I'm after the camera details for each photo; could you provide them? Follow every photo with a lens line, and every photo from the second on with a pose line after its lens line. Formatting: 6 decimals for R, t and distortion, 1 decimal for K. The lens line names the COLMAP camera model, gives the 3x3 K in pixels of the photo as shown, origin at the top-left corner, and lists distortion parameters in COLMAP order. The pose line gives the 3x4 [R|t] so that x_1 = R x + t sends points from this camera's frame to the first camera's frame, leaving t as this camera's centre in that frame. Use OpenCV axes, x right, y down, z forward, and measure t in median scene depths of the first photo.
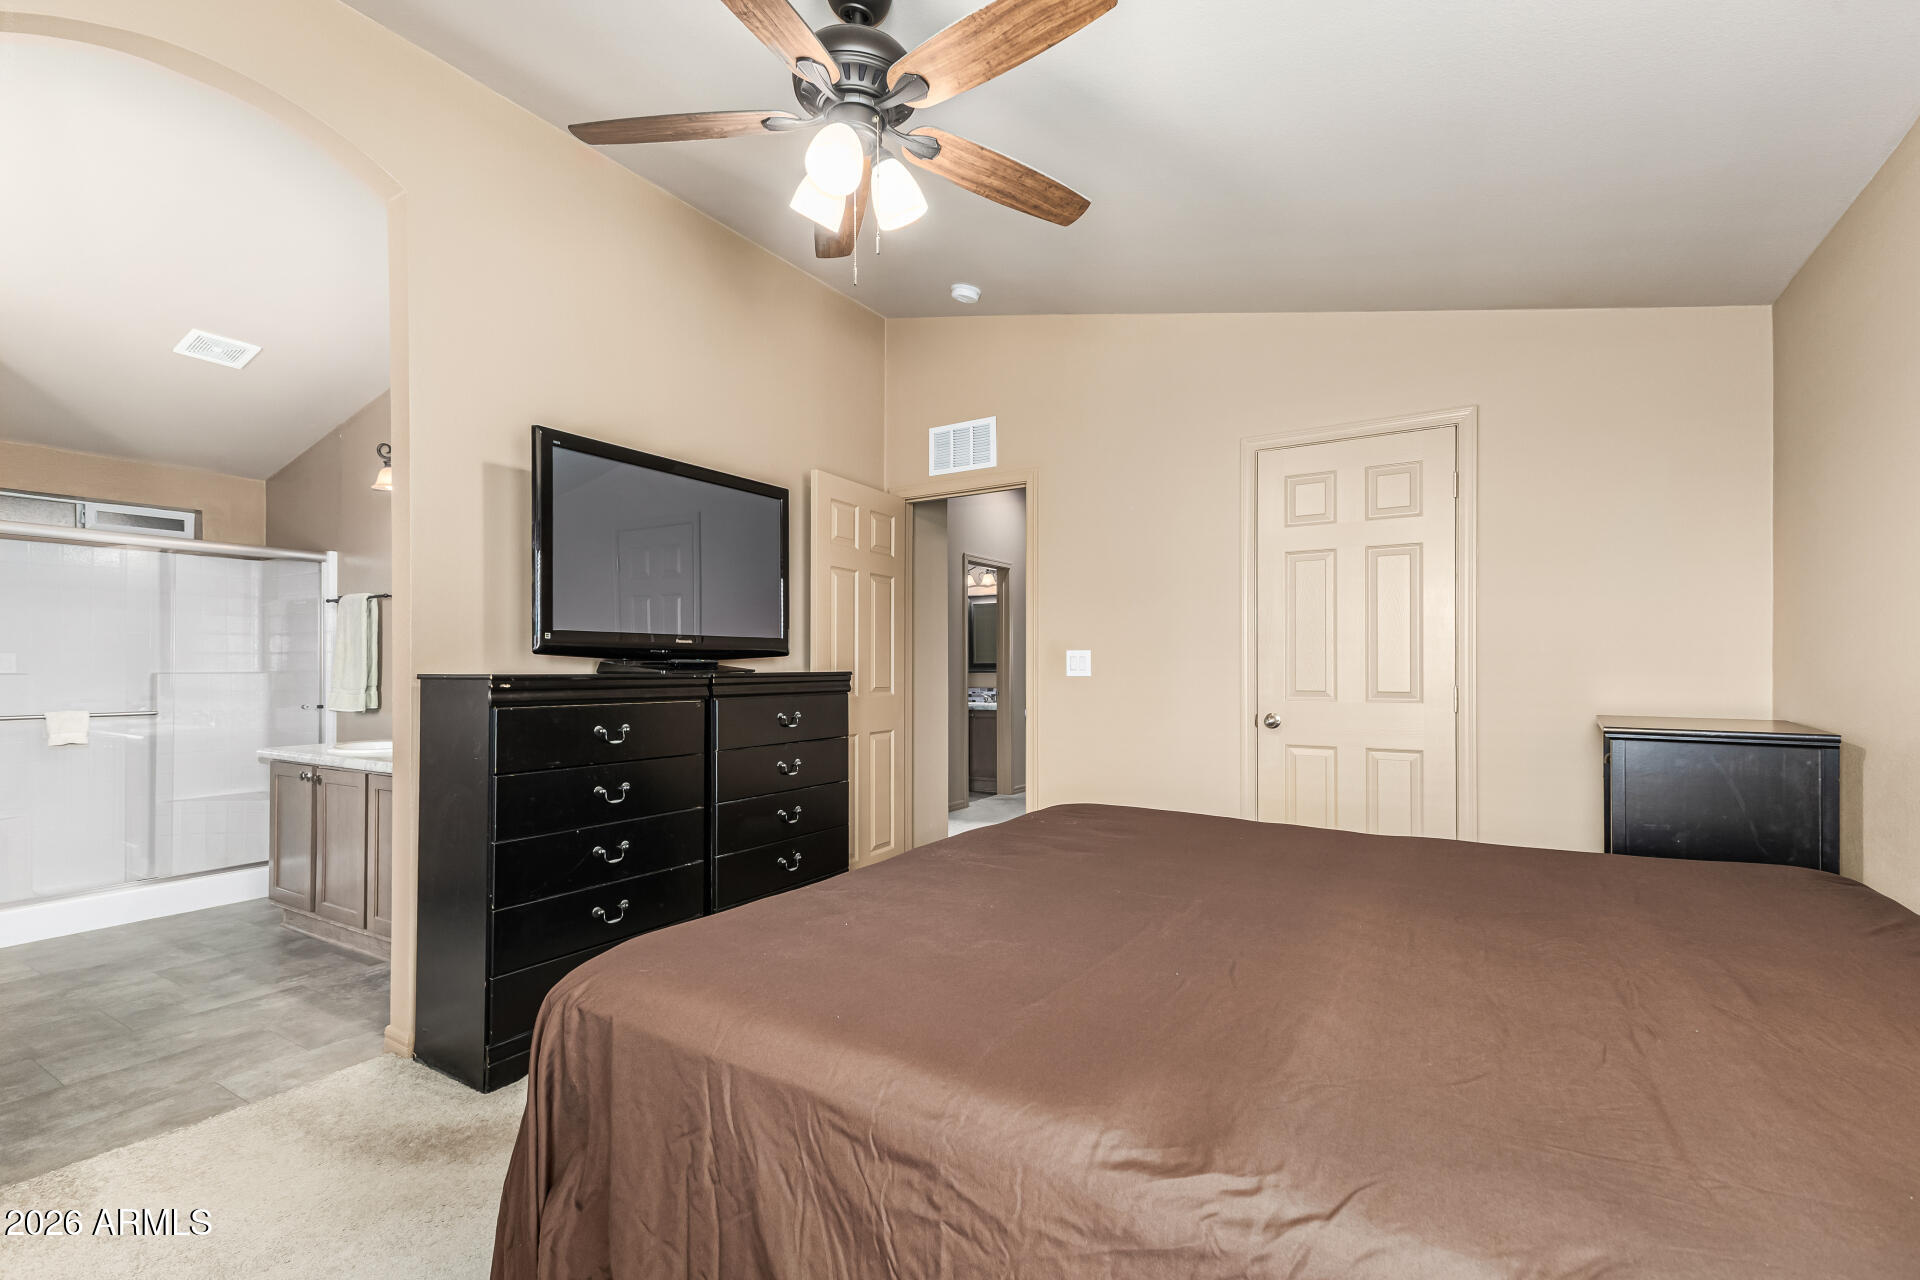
lens RADIAL K [[841.2, 0, 959.9], [0, 841.2, 648.2], [0, 0, 1]] dist [0.014006, -0.001634]
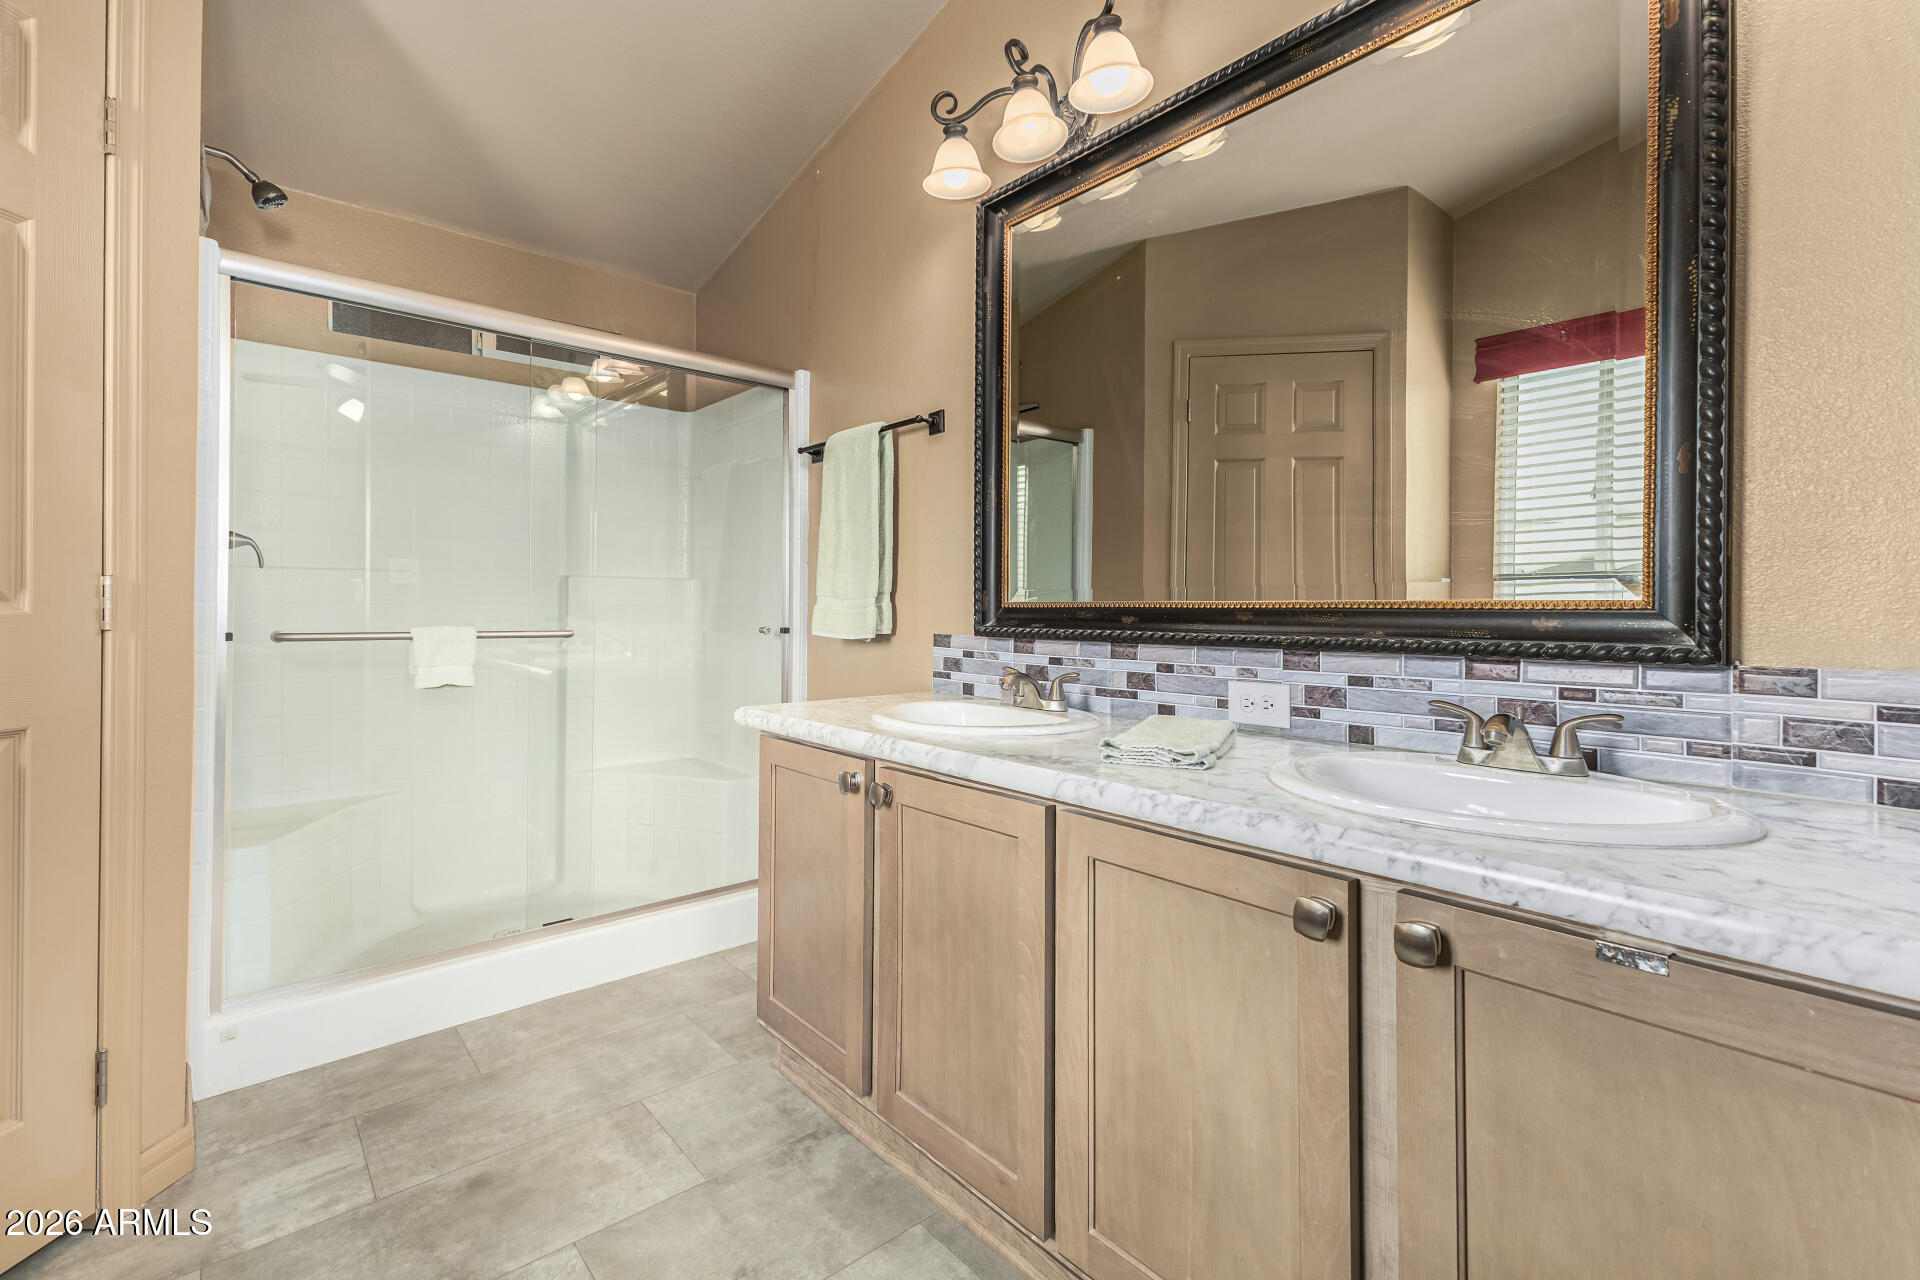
lens RADIAL K [[841.2, 0, 967.6], [0, 841.2, 587.3], [0, 0, 1]] dist [0.014006, -0.001634]
pose [[0.954771, 0.000216, -0.297342, -0.503646], [-0.000714, 0.999999, -0.001568, 0.044198], [0.297341, 0.001710, 0.954770, 0.519277]]
